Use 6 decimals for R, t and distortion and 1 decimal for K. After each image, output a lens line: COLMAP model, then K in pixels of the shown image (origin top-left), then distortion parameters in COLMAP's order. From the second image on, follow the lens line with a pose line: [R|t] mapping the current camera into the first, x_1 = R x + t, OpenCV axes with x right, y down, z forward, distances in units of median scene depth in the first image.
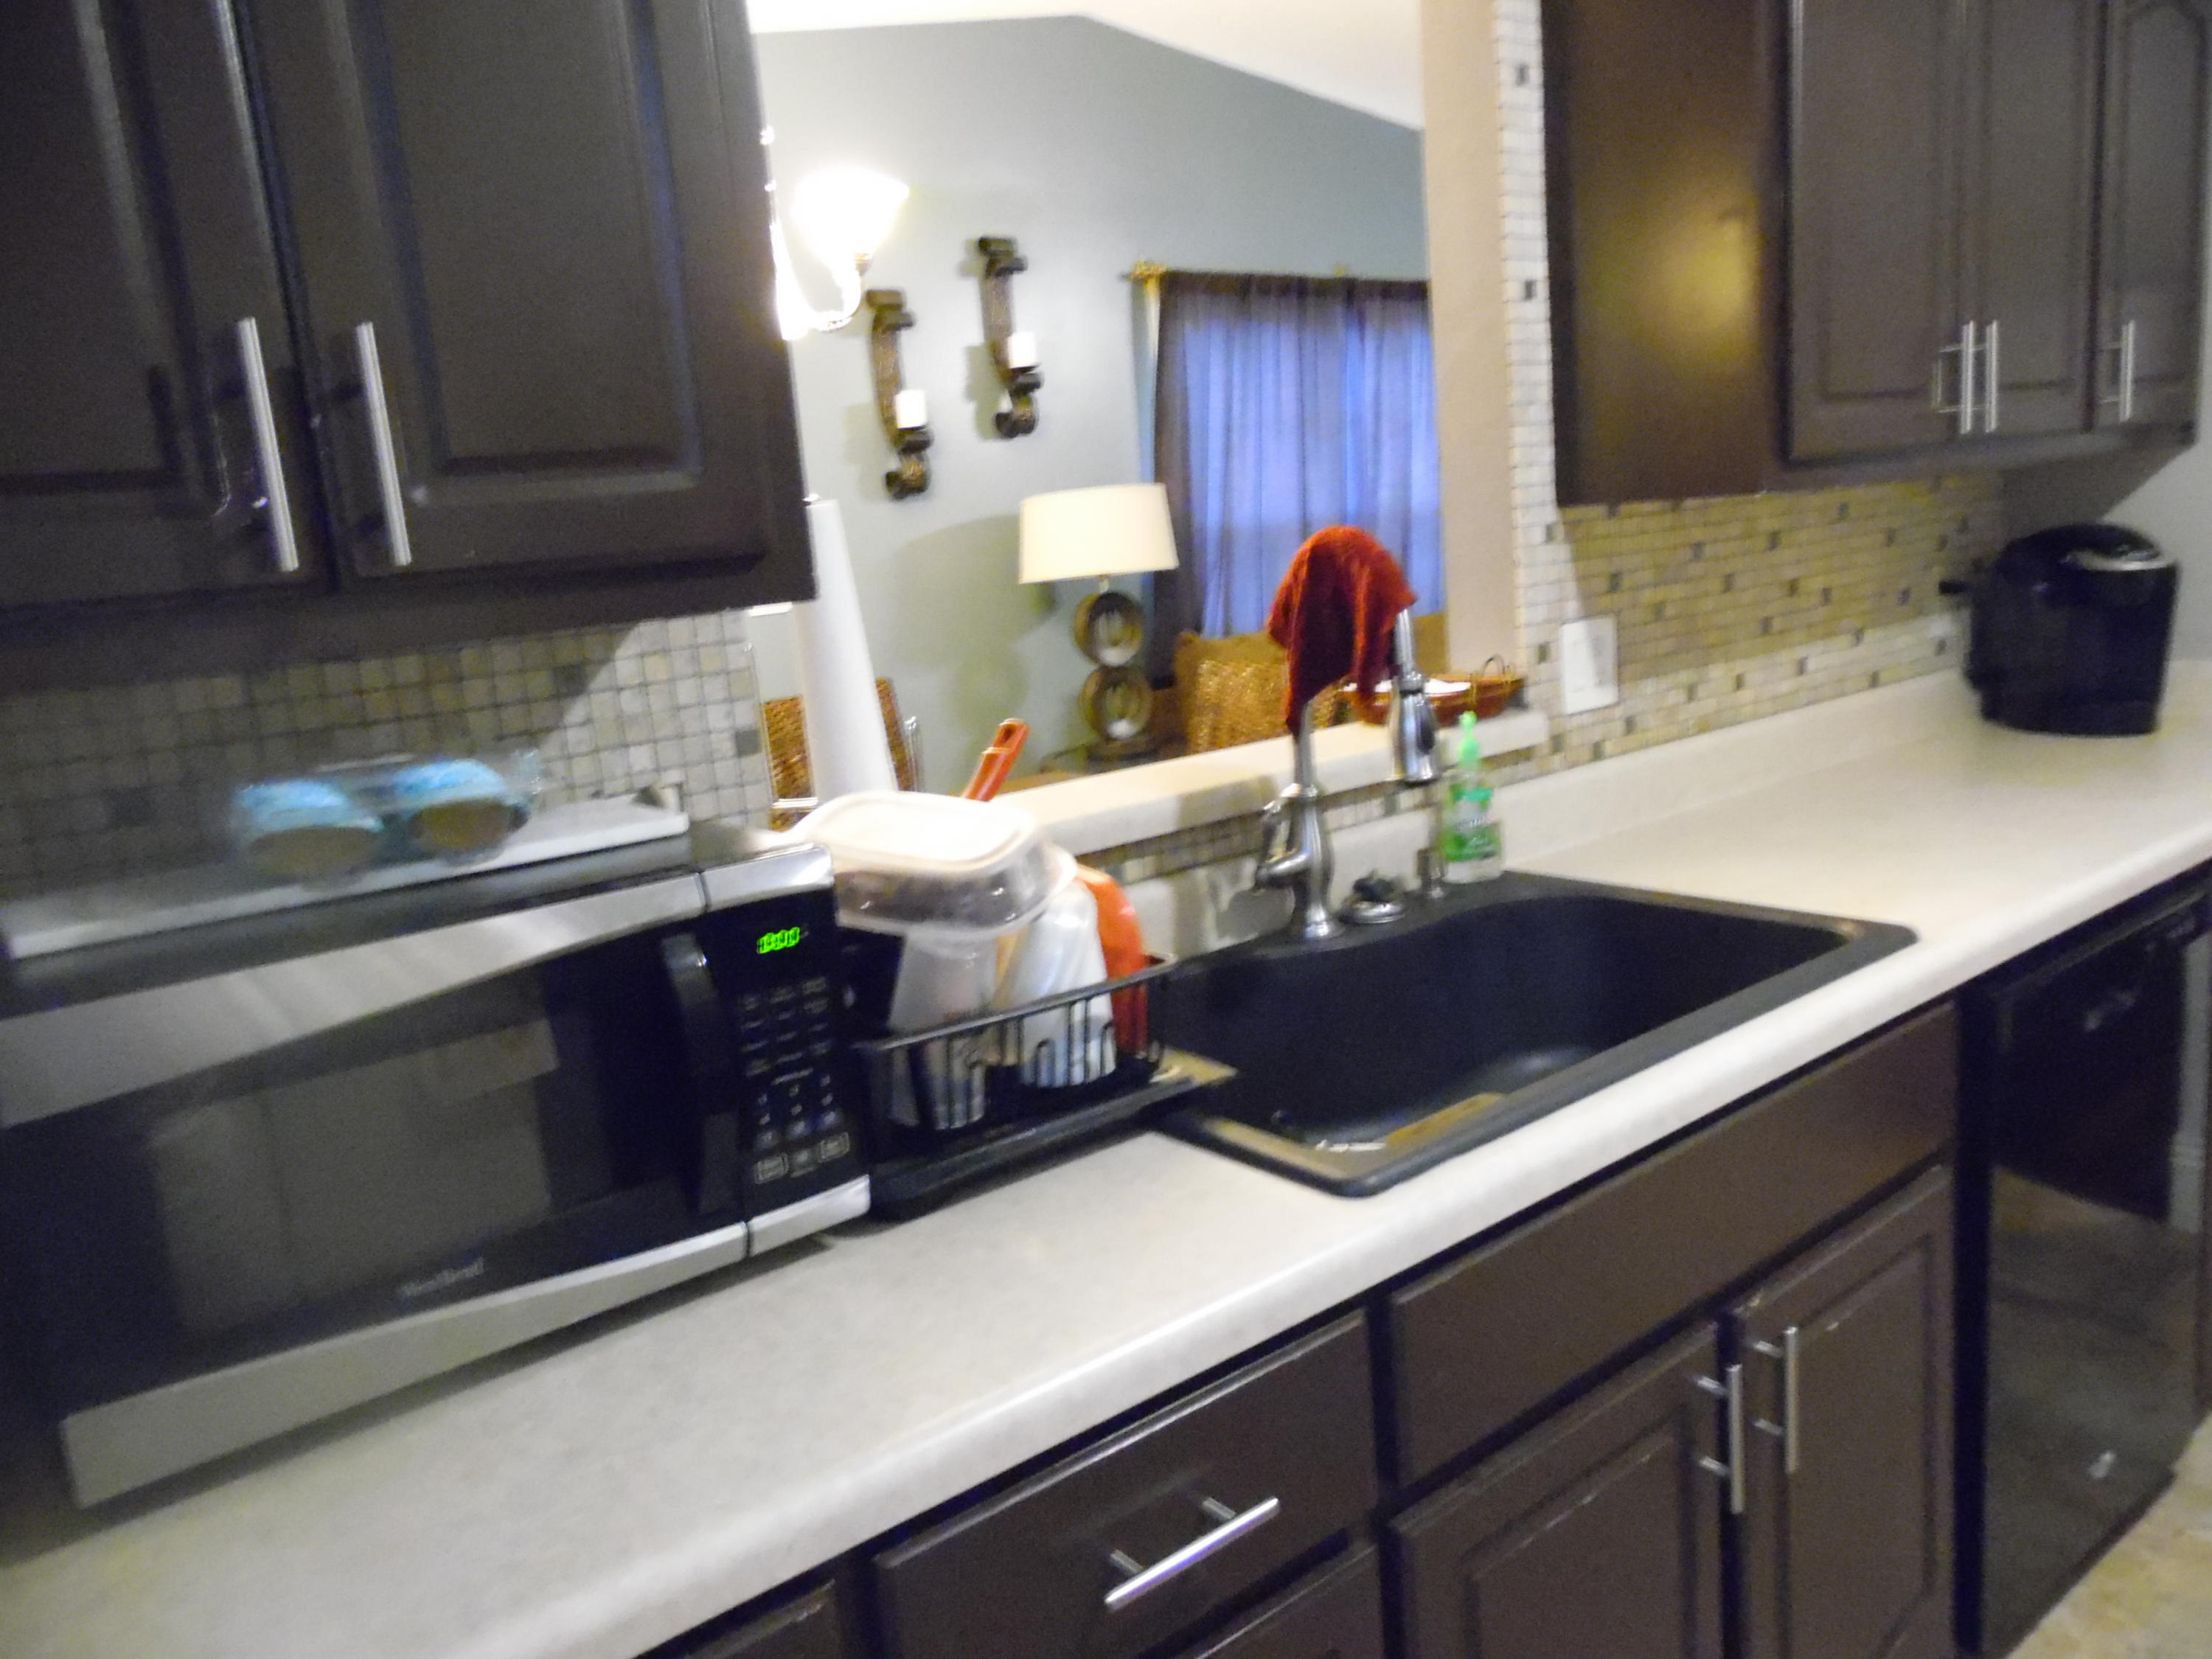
lens RADIAL K [[1646.7, 0, 1106.0], [0, 1646.7, 829.5], [0, 0, 1]] dist [-0.052090, 0.086512]
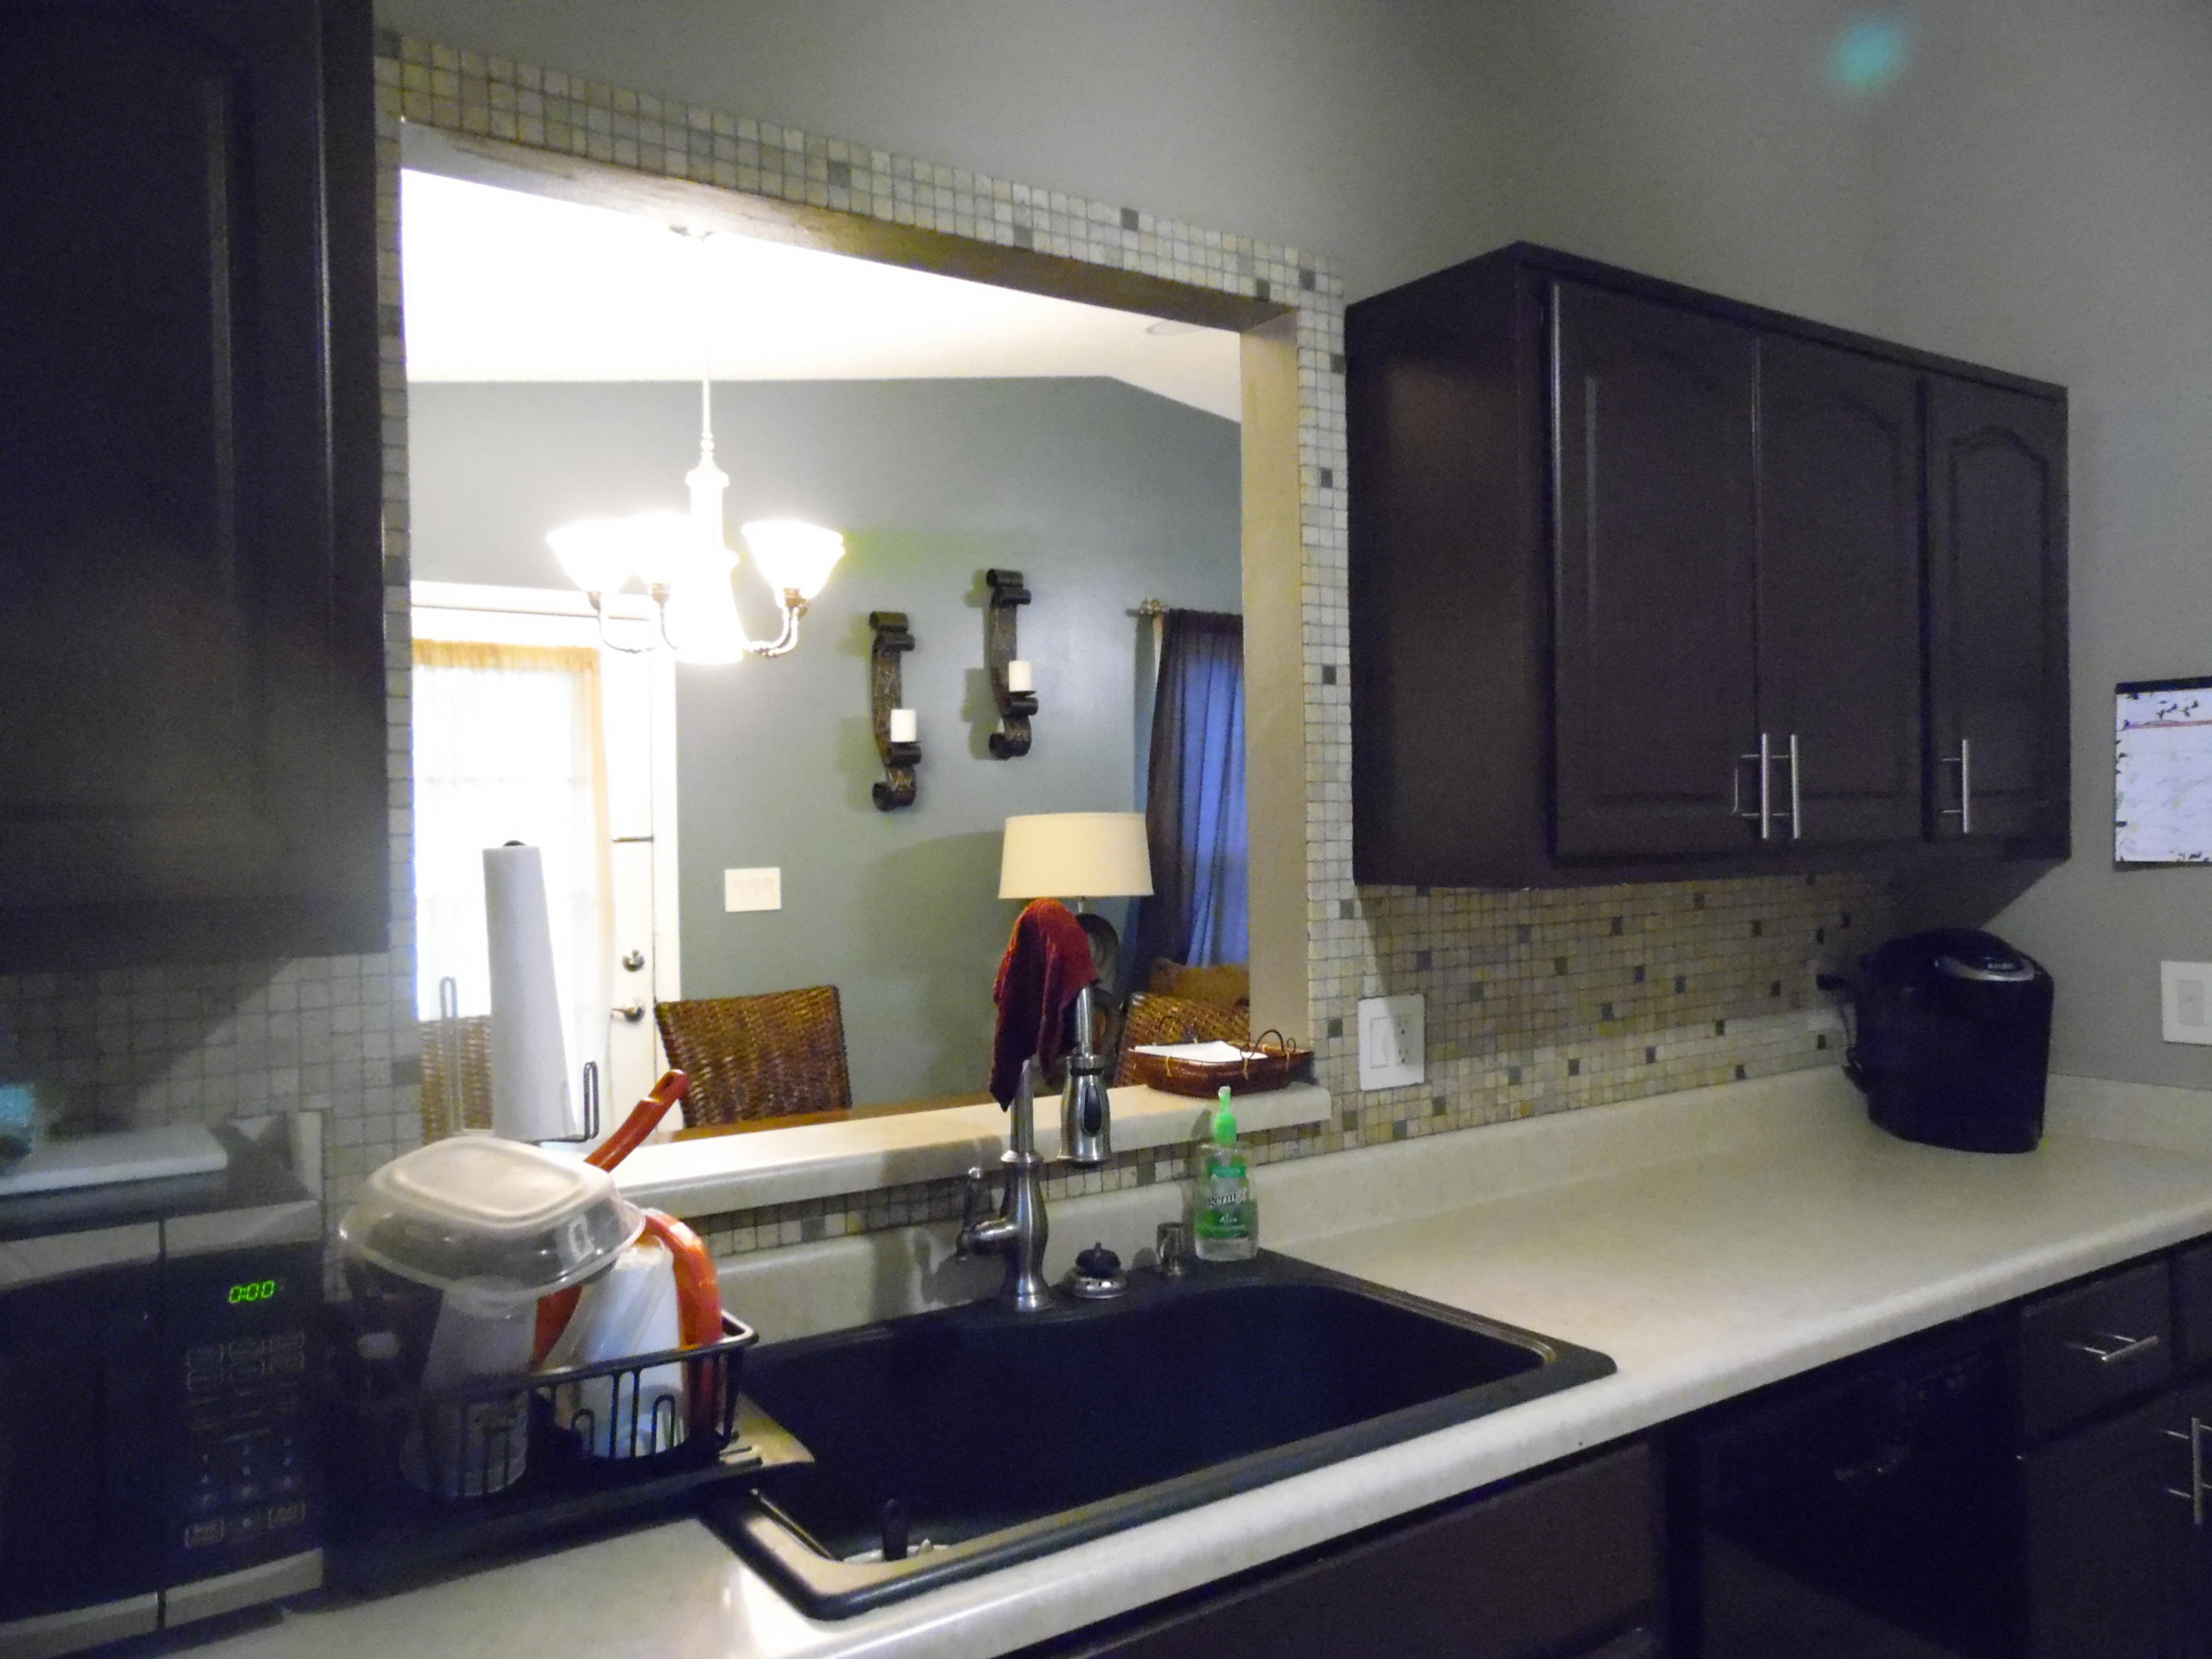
lens RADIAL K [[1646.7, 0, 1106.0], [0, 1646.7, 829.5], [0, 0, 1]] dist [-0.052090, 0.086512]
pose [[0.995732, 0.068540, -0.061813, 0.183148], [-0.078664, 0.980525, -0.179952, -0.035829], [0.048275, 0.184046, 0.981731, -0.004372]]
